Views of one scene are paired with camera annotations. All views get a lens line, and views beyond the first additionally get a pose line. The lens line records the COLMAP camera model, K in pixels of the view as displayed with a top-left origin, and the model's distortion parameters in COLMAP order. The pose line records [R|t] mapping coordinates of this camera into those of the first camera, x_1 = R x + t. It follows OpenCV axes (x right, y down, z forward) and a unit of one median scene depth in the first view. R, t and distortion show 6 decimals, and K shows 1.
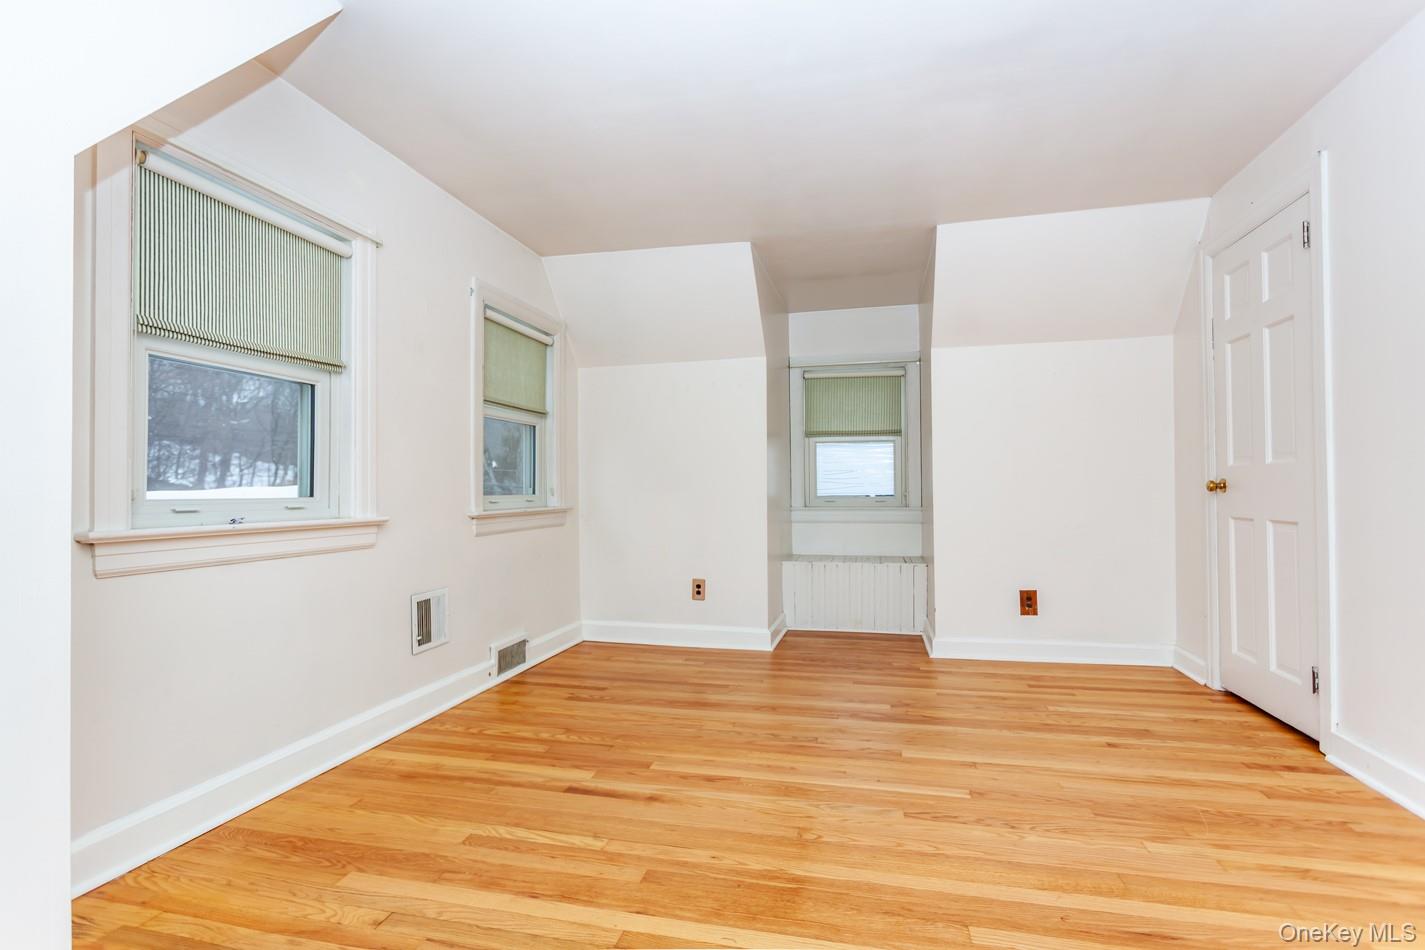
lens RADIAL K [[666.6, 0, 699.7], [0, 666.6, 481.4], [0, 0, 1]] dist [-0.002223, 0.001479]
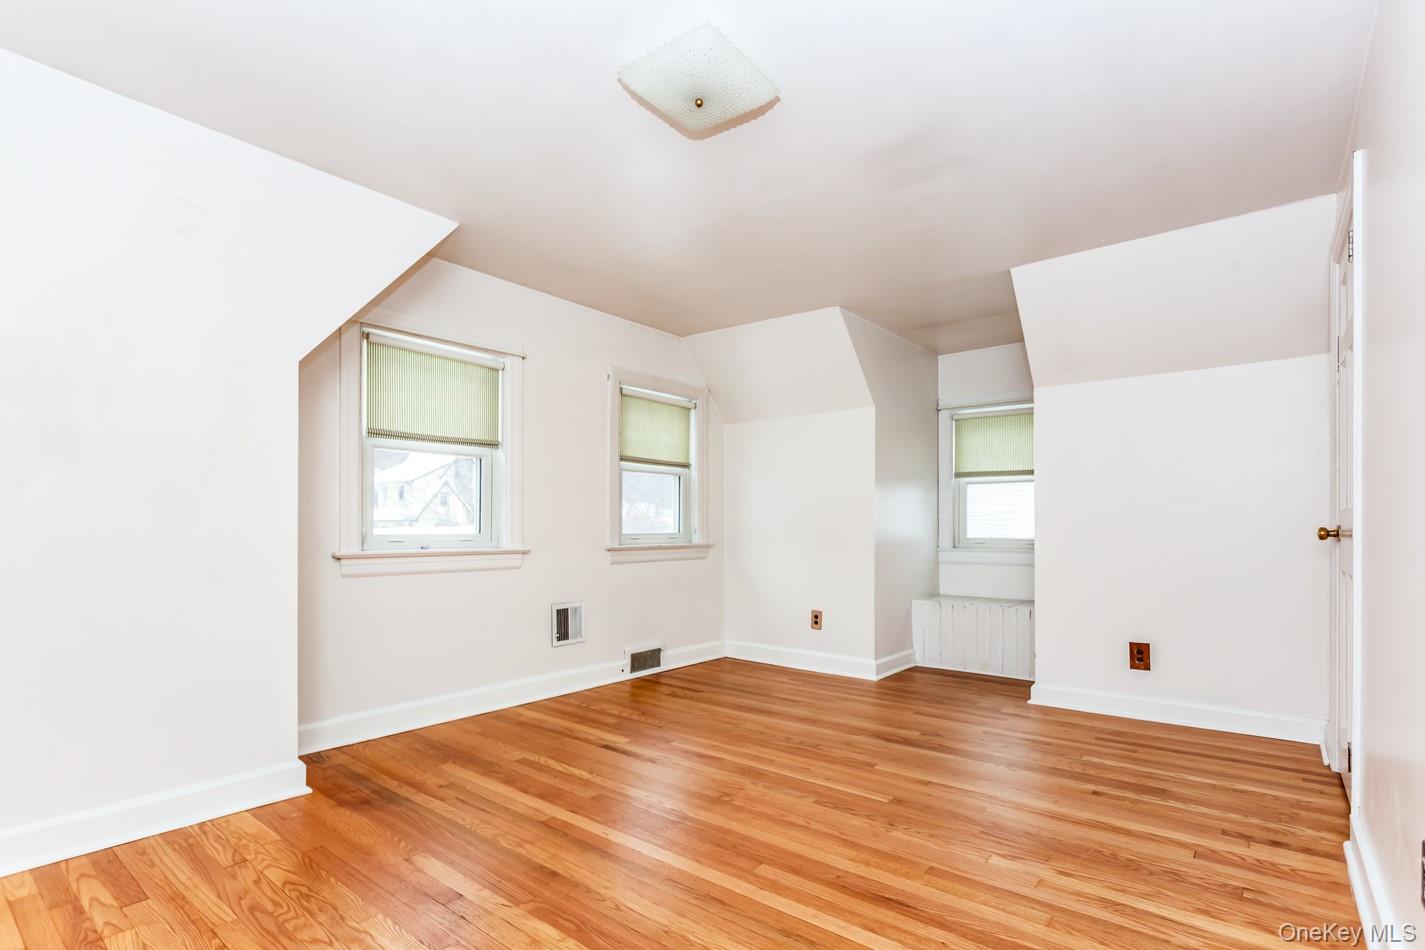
lens RADIAL K [[666.6, 0, 698.2], [0, 666.6, 526.6], [0, 0, 1]] dist [-0.002223, 0.001479]
pose [[0.904348, 0.009304, -0.426694, 0.461304], [-0.003472, 0.999890, 0.014443, -0.013538], [0.426781, -0.011580, 0.904281, -0.136971]]
